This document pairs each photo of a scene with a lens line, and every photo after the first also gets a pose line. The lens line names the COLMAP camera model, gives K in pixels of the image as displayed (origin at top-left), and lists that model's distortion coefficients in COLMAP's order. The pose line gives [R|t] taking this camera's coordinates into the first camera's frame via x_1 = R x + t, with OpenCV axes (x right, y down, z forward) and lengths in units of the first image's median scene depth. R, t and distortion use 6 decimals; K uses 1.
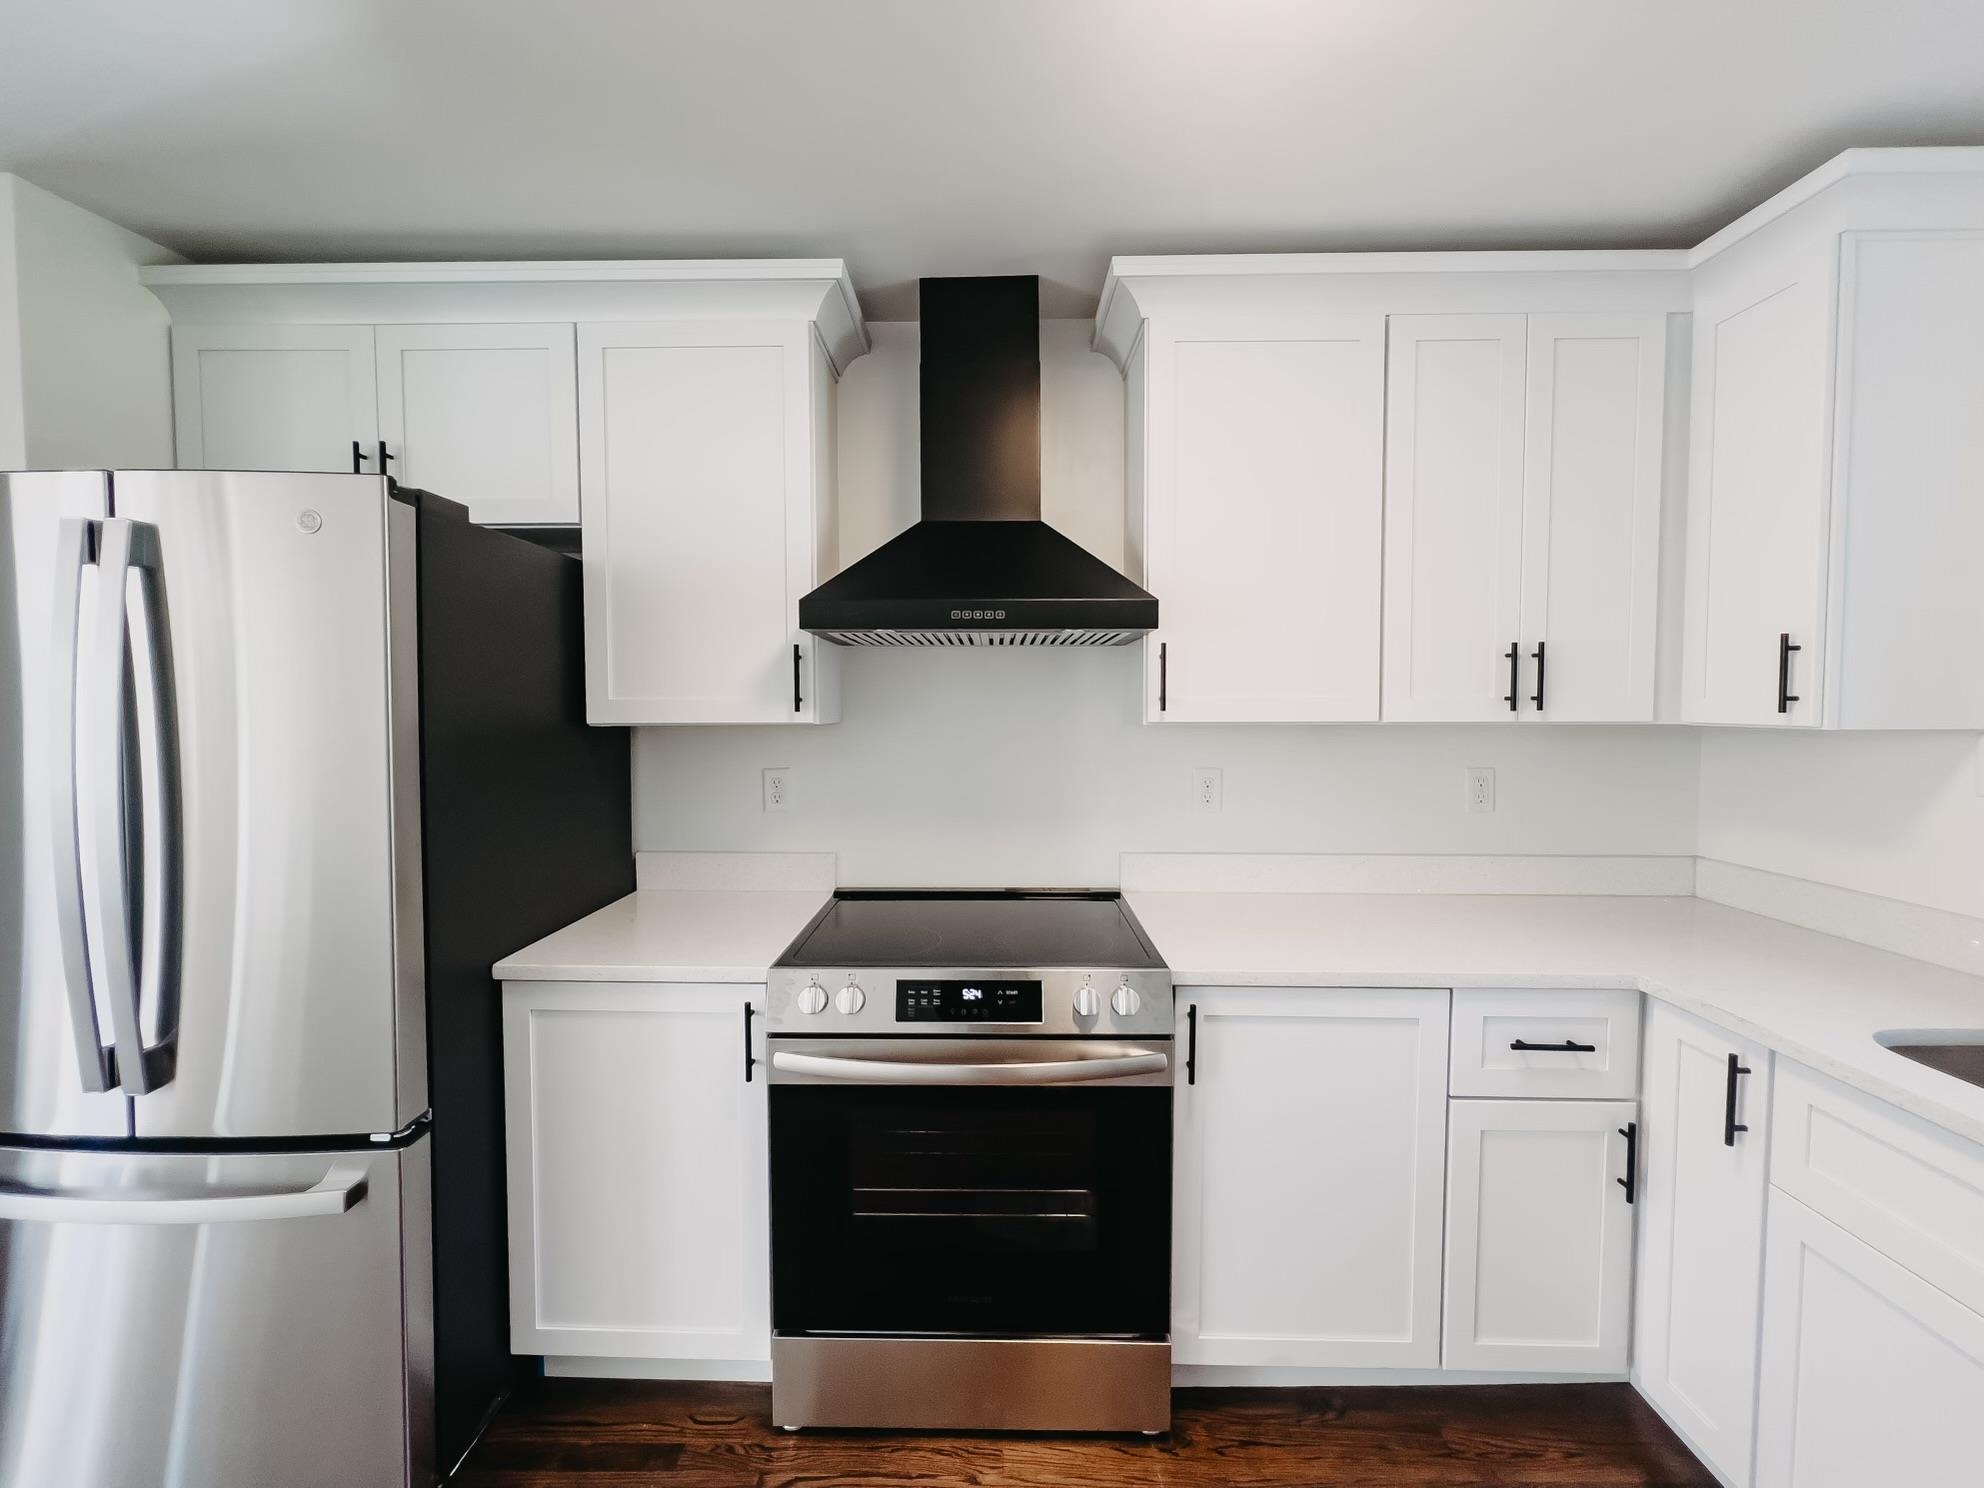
lens RADIAL K [[813.9, 0, 997.7], [0, 813.9, 727.7], [0, 0, 1]] dist [0.004036, -0.000319]
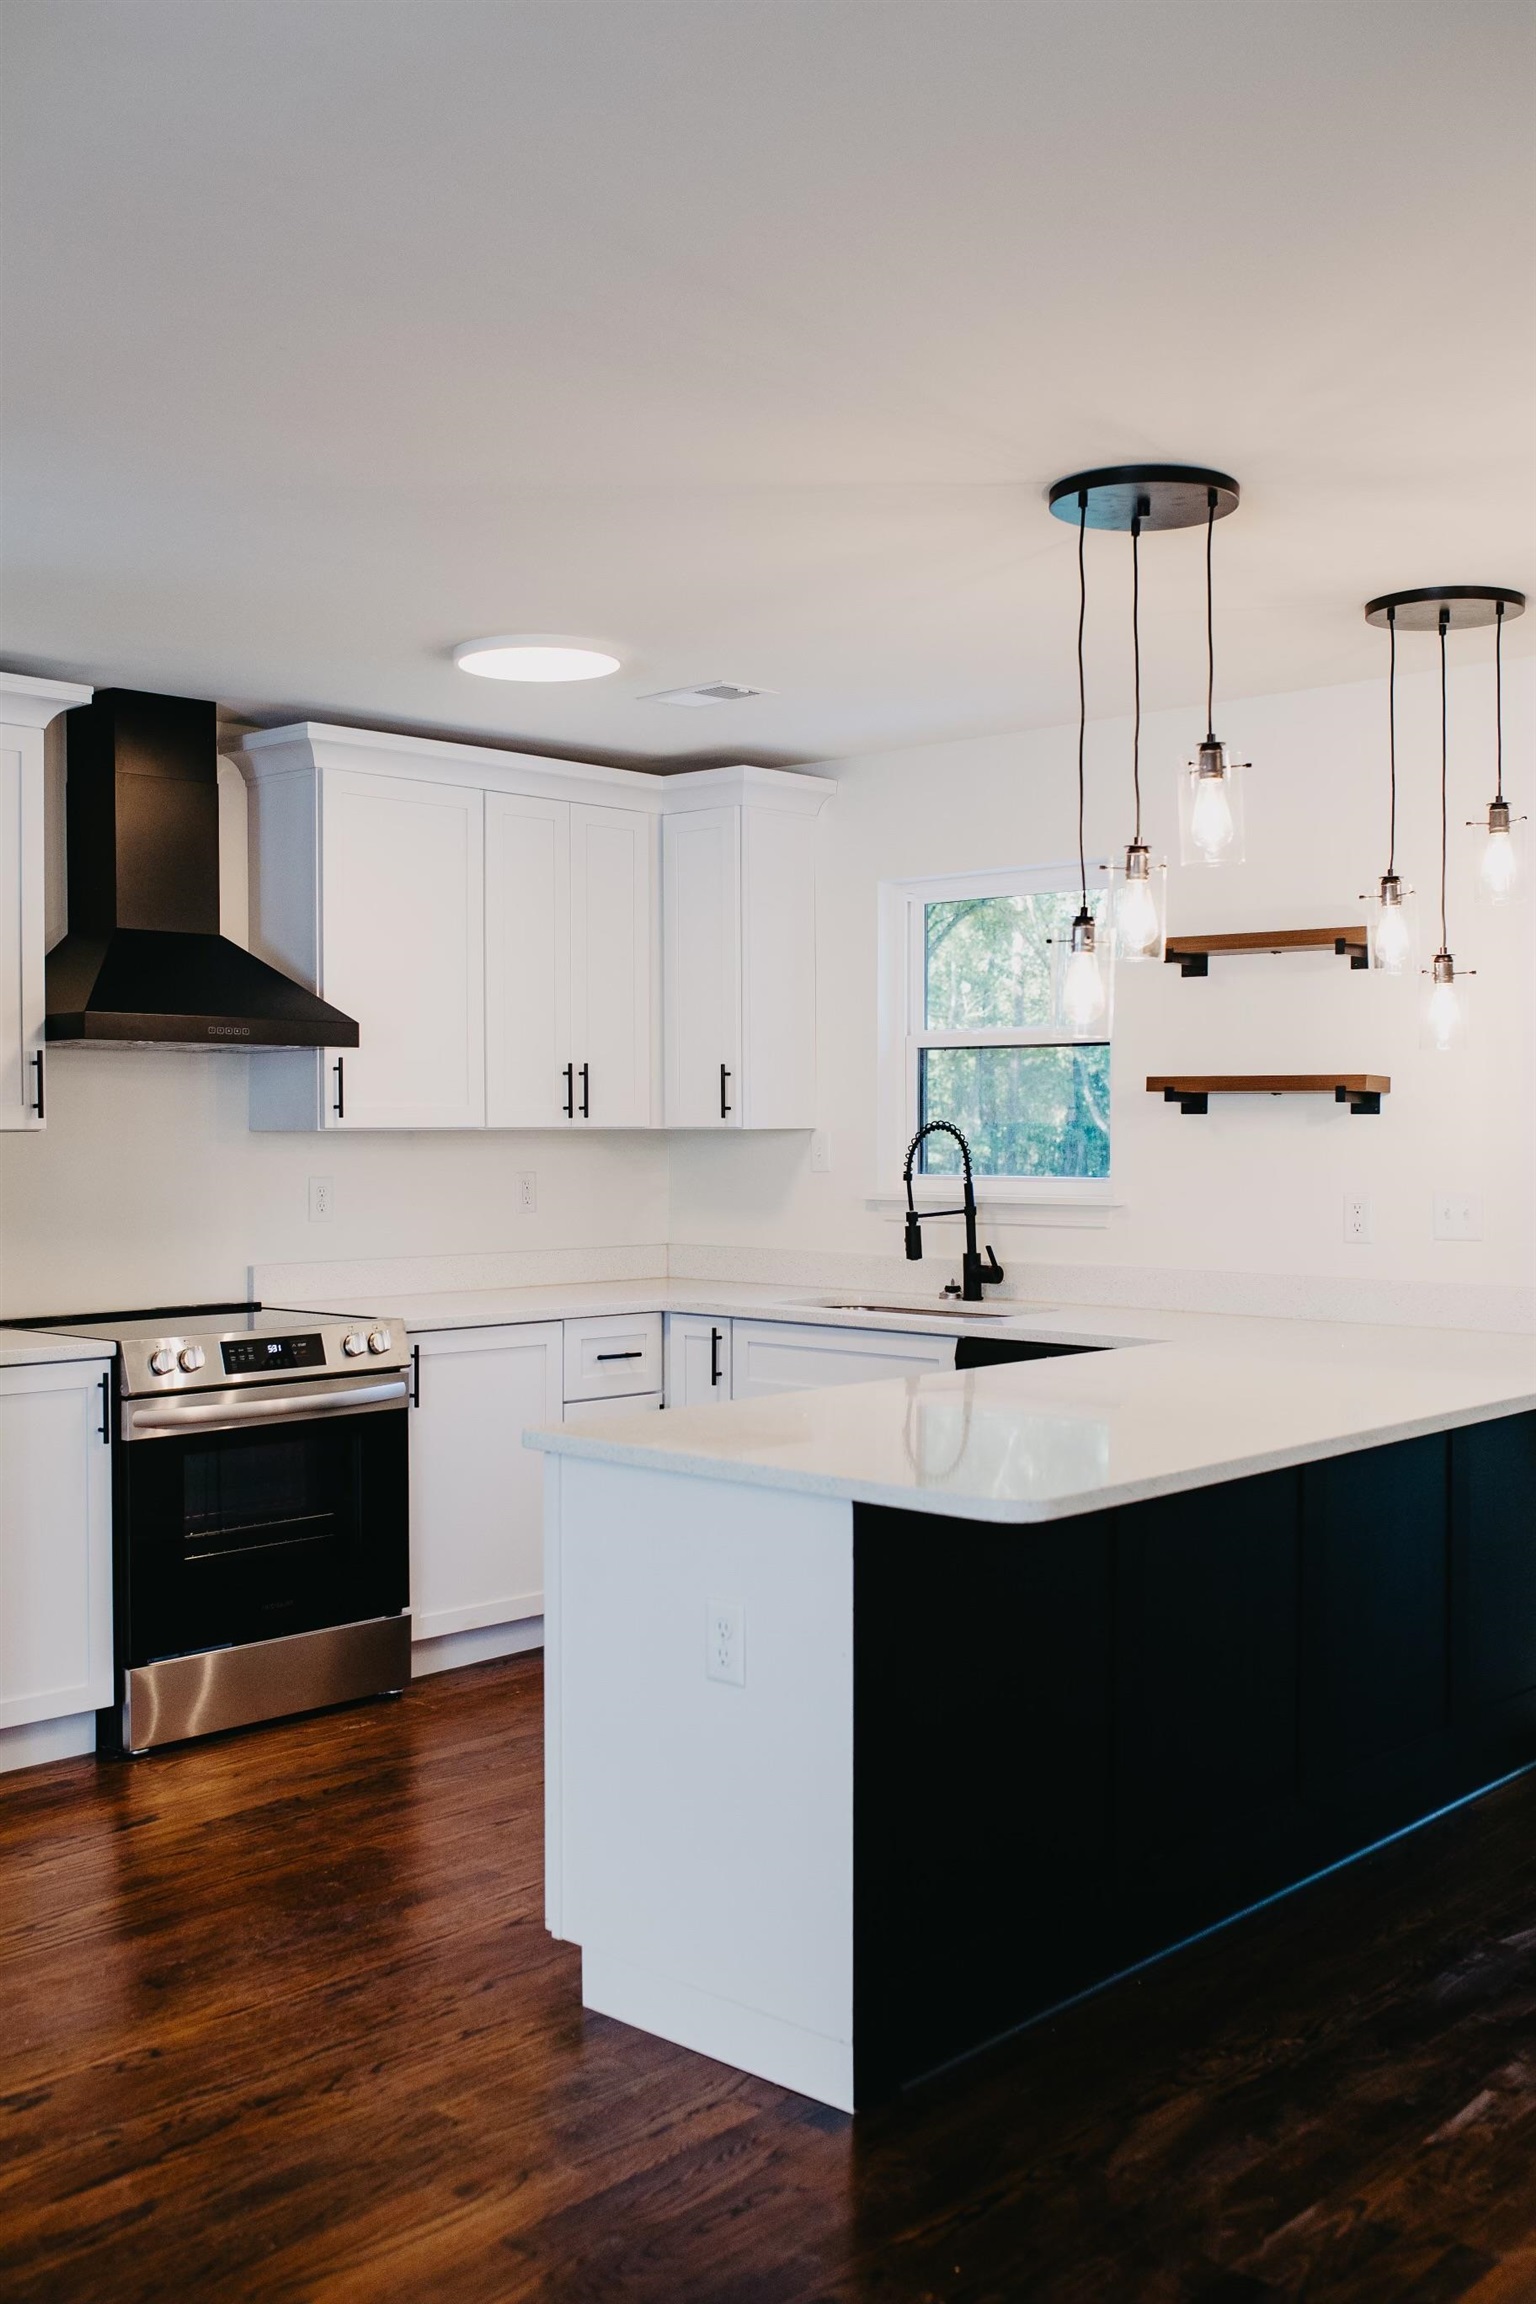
lens RADIAL K [[2206.4, 0, 770.3], [0, 2206.4, 1150.7], [0, 0, 1]] dist [-0.023909, 0.000000]
pose [[0.669236, -0.009515, 0.742989, -1.910612], [0.026920, 0.999572, -0.011448, 0.087418], [-0.742562, 0.027663, 0.669206, -1.697172]]
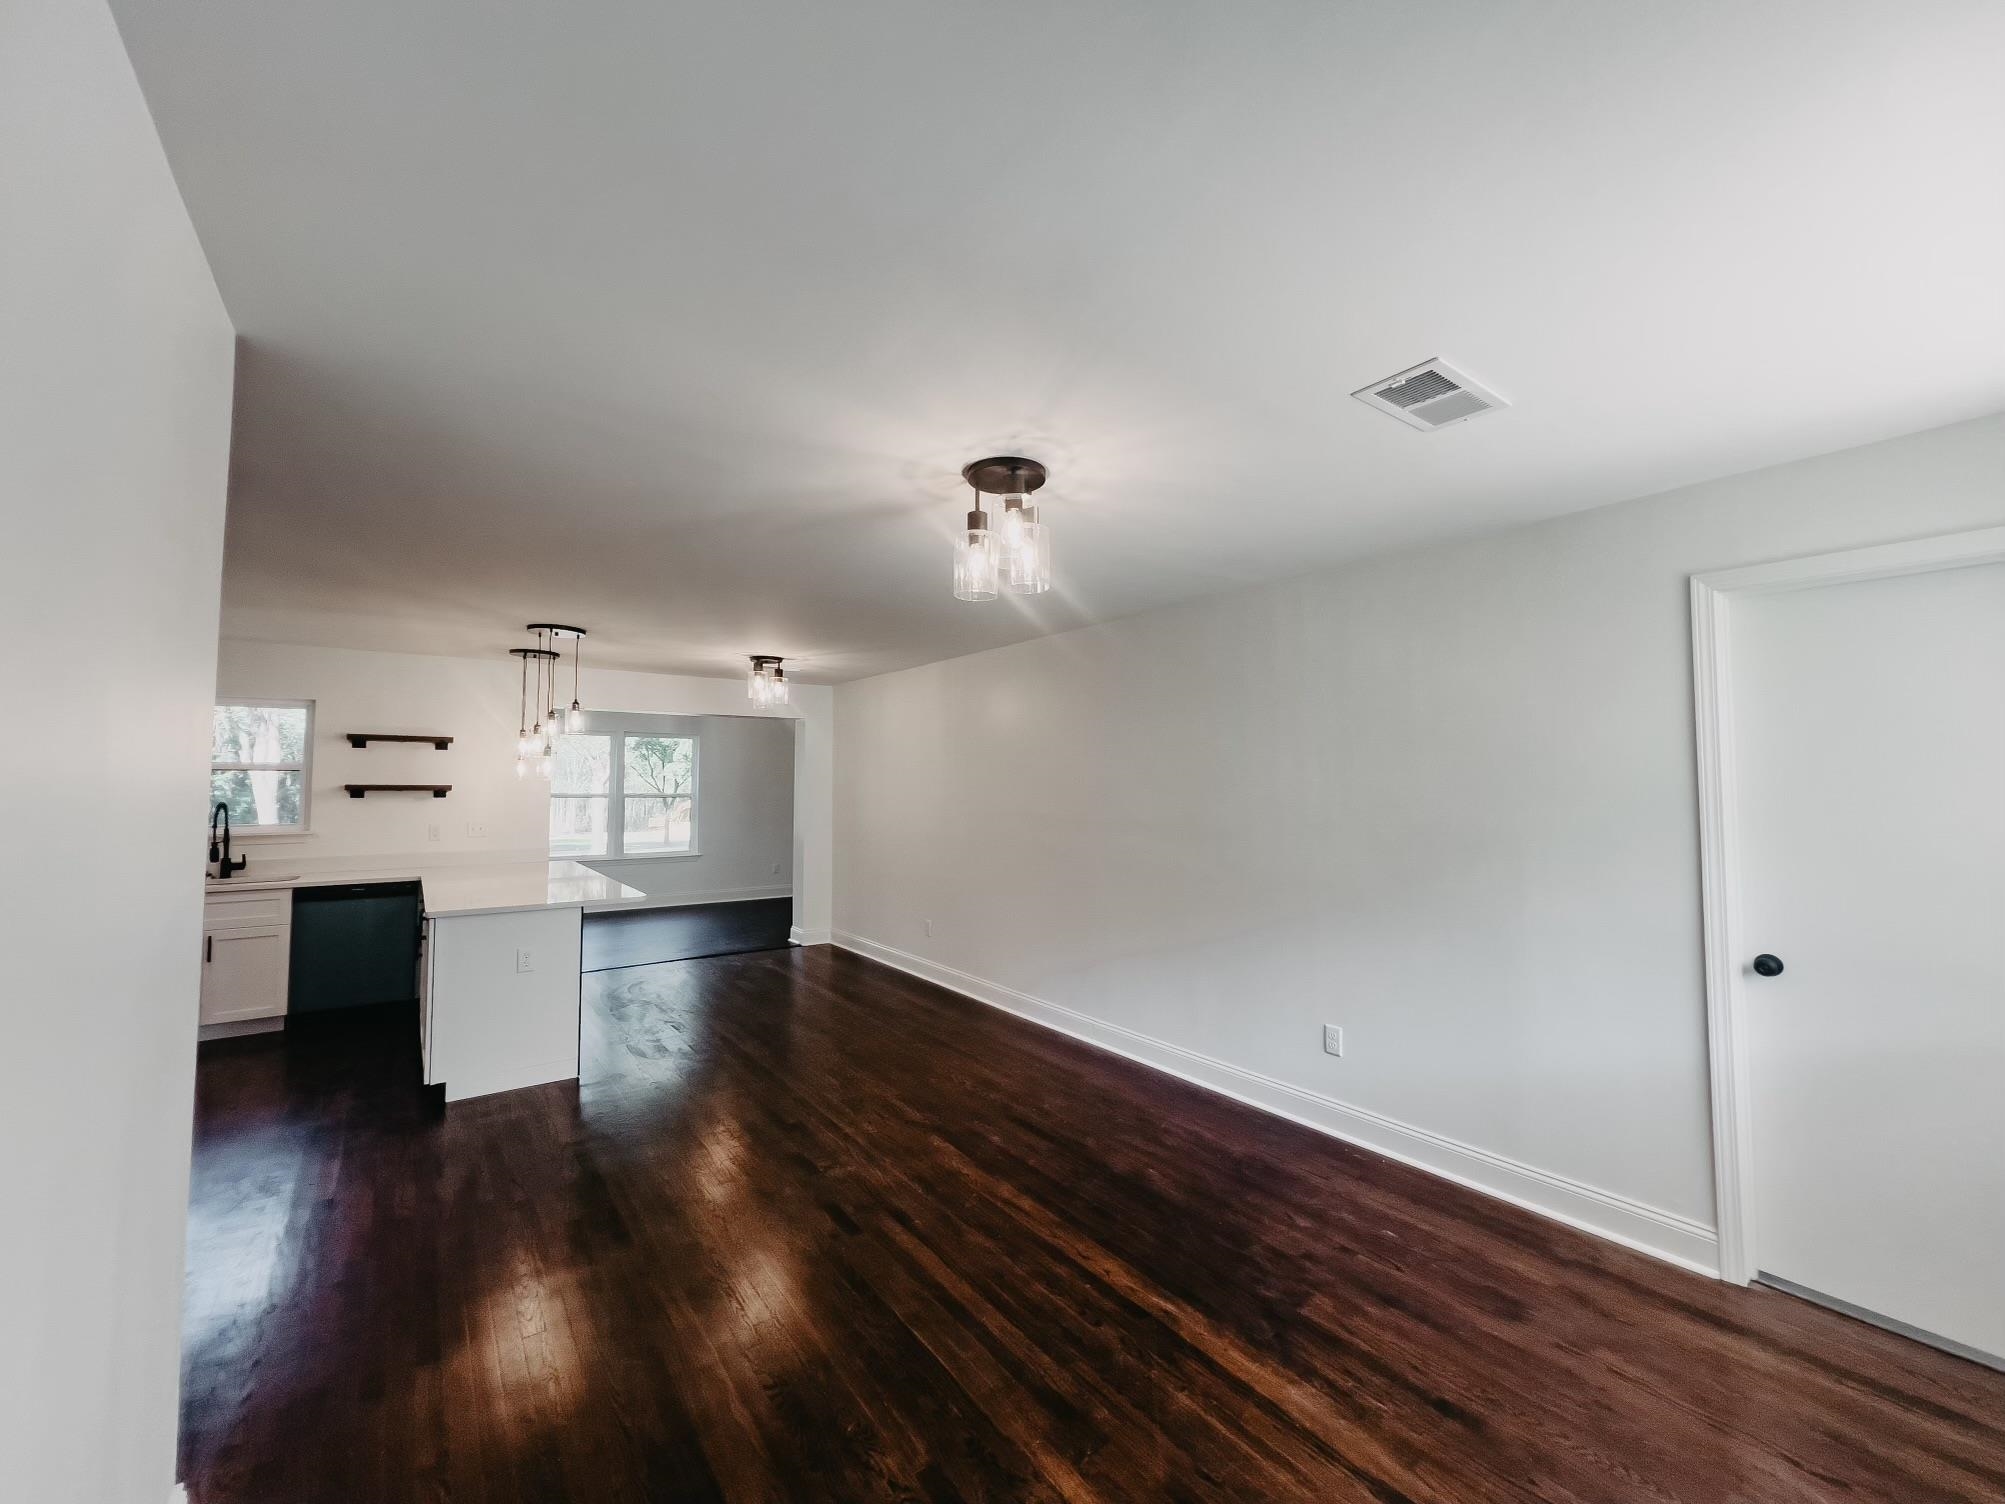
lens RADIAL K [[822.5, 0, 1002.4], [0, 822.5, 754.4], [0, 0, 1]] dist [0.004036, -0.000319]
pose [[-0.591741, 0.030394, 0.805555, -3.404372], [0.028537, 0.999452, -0.016748, -0.043343], [-0.805623, 0.013078, -0.592285, 0.019180]]
